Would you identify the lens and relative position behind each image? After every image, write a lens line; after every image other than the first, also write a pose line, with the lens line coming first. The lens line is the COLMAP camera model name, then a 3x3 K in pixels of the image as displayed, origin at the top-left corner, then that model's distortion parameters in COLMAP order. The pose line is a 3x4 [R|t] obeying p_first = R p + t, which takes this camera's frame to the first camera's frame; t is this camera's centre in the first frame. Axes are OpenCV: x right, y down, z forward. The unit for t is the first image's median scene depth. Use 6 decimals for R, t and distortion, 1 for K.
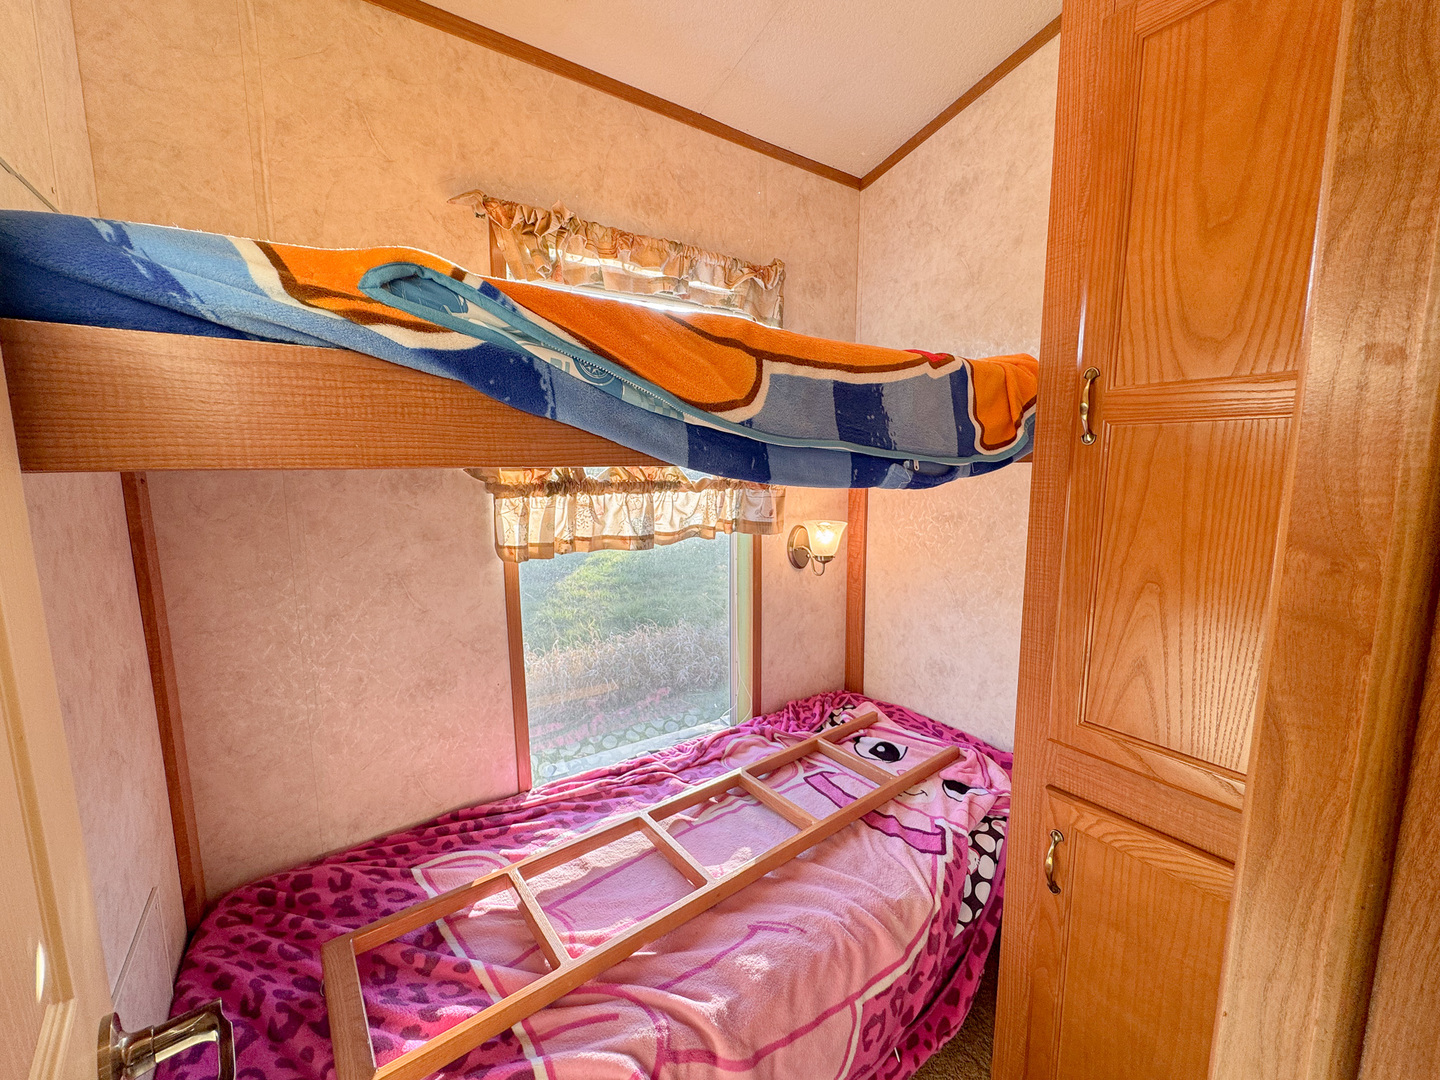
lens RADIAL K [[572.3, 0, 719.5], [0, 572.3, 540.2], [0, 0, 1]] dist [-0.001364, -0.000462]
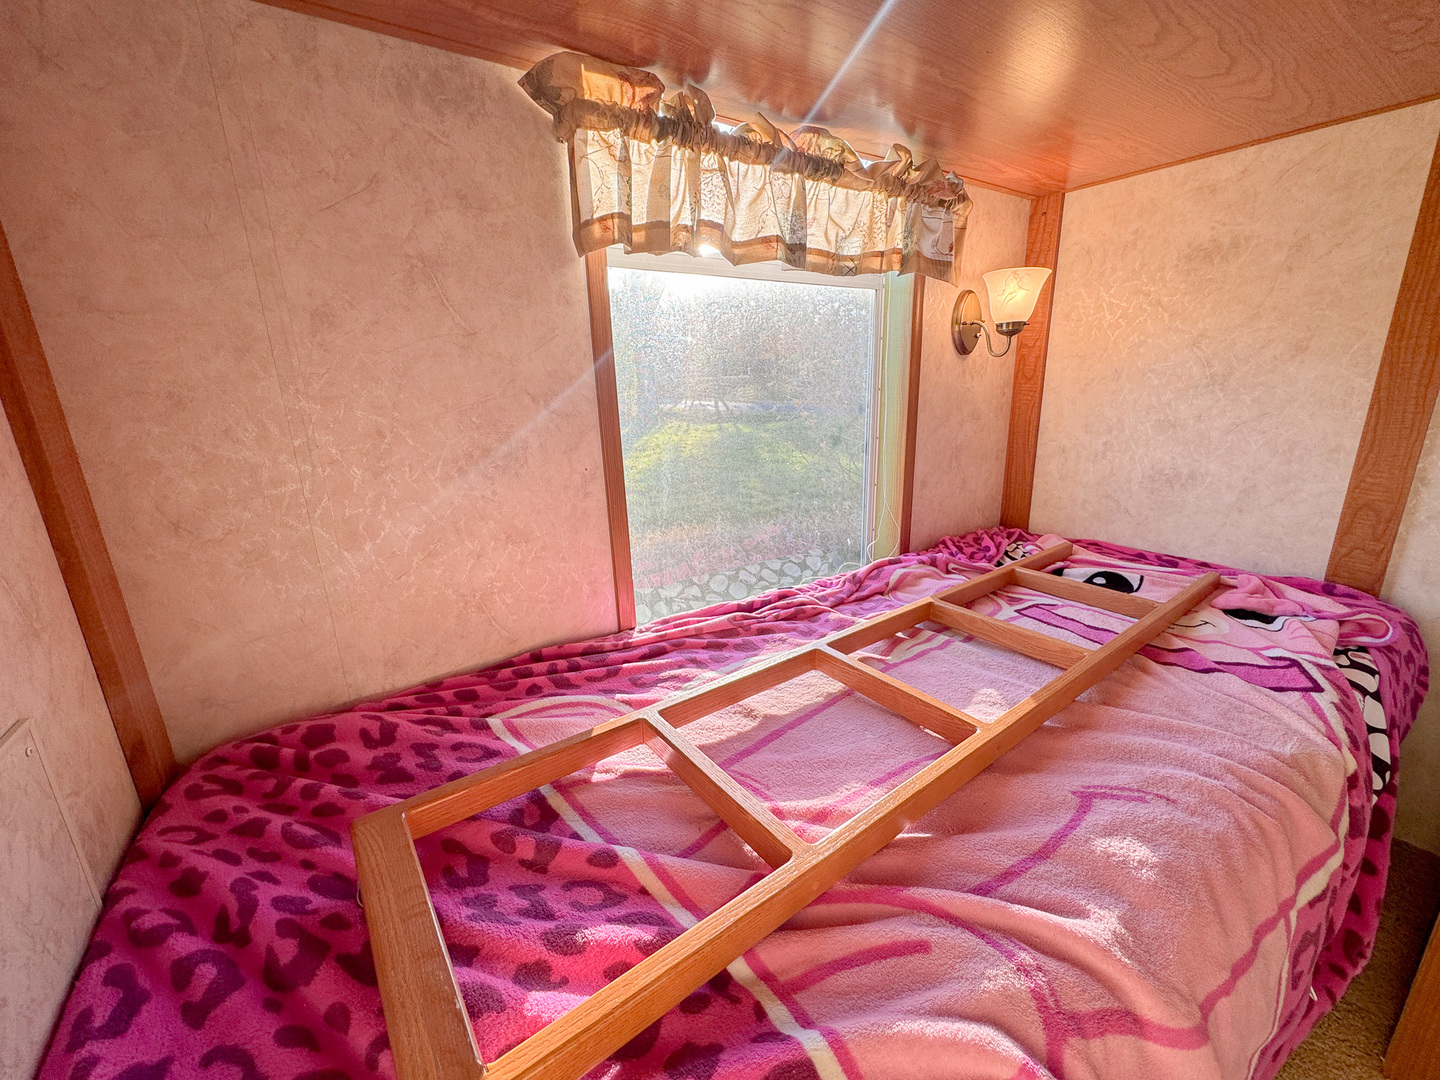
lens RADIAL K [[583.7, 0, 726.3], [0, 583.7, 532.1], [0, 0, 1]] dist [-0.001002, -0.000347]
pose [[0.999461, -0.016907, -0.028141, -0.240739], [0.020491, 0.990988, 0.132378, 0.279223], [0.025649, -0.132883, 0.990800, 0.374583]]
